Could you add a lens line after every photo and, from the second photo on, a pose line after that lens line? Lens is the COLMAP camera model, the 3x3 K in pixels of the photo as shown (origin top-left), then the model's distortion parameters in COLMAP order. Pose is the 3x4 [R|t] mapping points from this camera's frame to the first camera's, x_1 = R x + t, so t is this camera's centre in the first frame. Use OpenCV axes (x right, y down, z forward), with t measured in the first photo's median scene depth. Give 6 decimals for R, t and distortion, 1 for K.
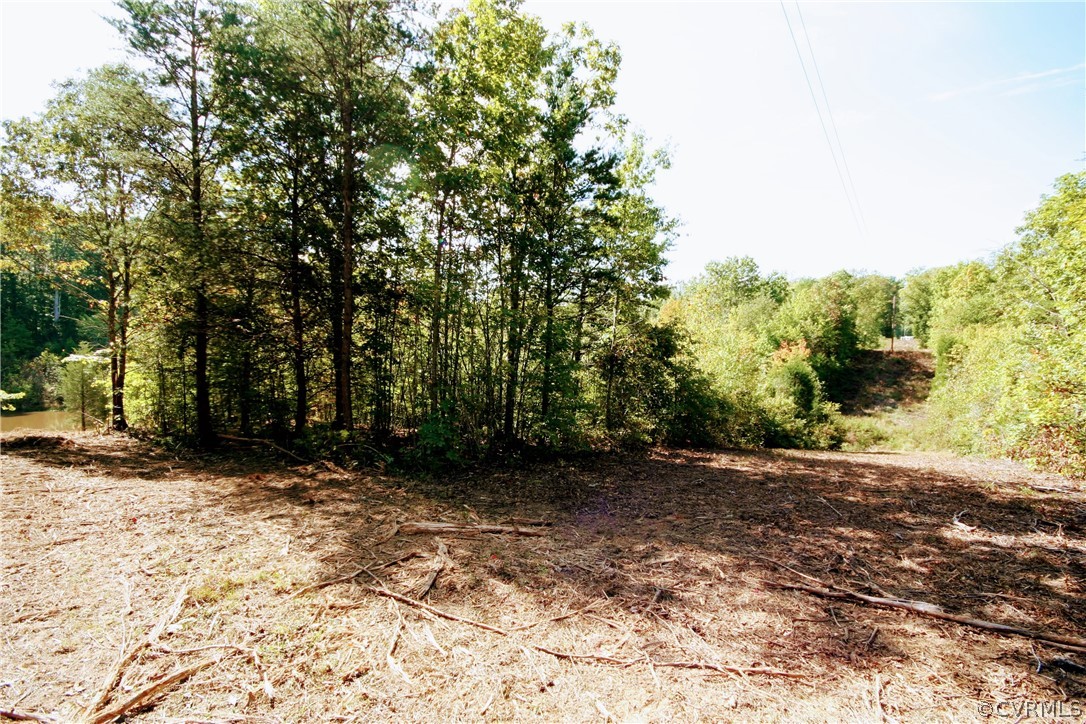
lens RADIAL K [[485.4, 0, 543.0], [0, 485.4, 362.0], [0, 0, 1]] dist [0.000423, -0.013180]
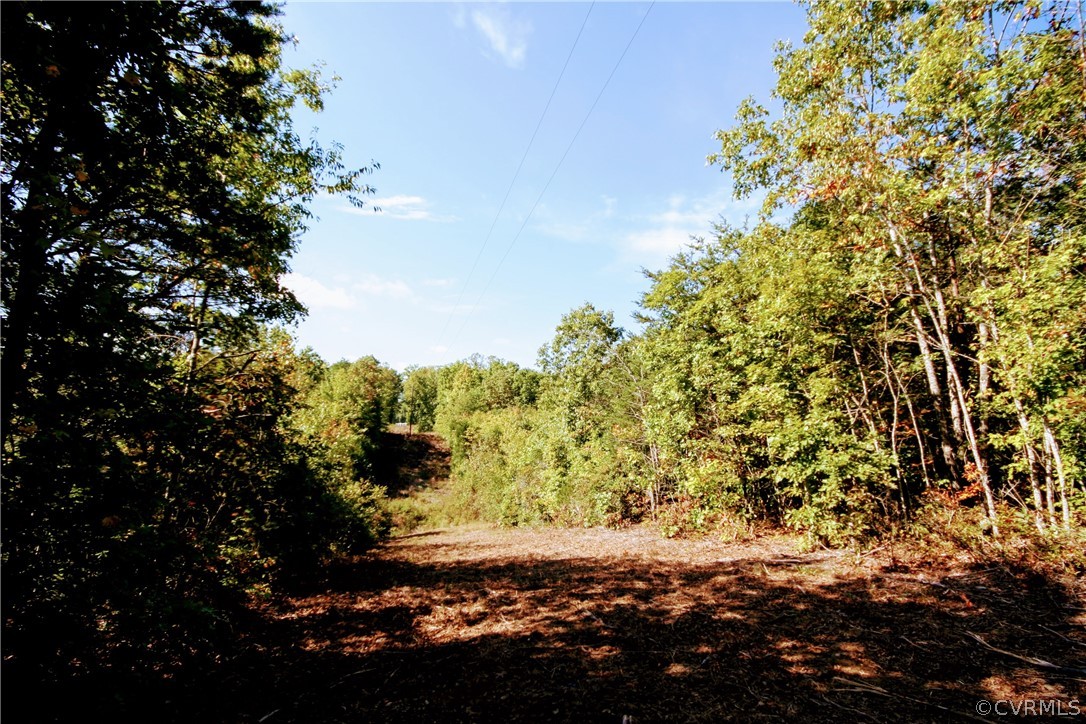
lens RADIAL K [[485.4, 0, 543.0], [0, 485.4, 362.0], [0, 0, 1]] dist [0.000423, -0.013180]
pose [[0.587985, 0.123167, 0.799440, -0.005924], [0.018038, 0.986097, -0.165192, 0.005548], [-0.808671, 0.111550, 0.577588, 0.135688]]
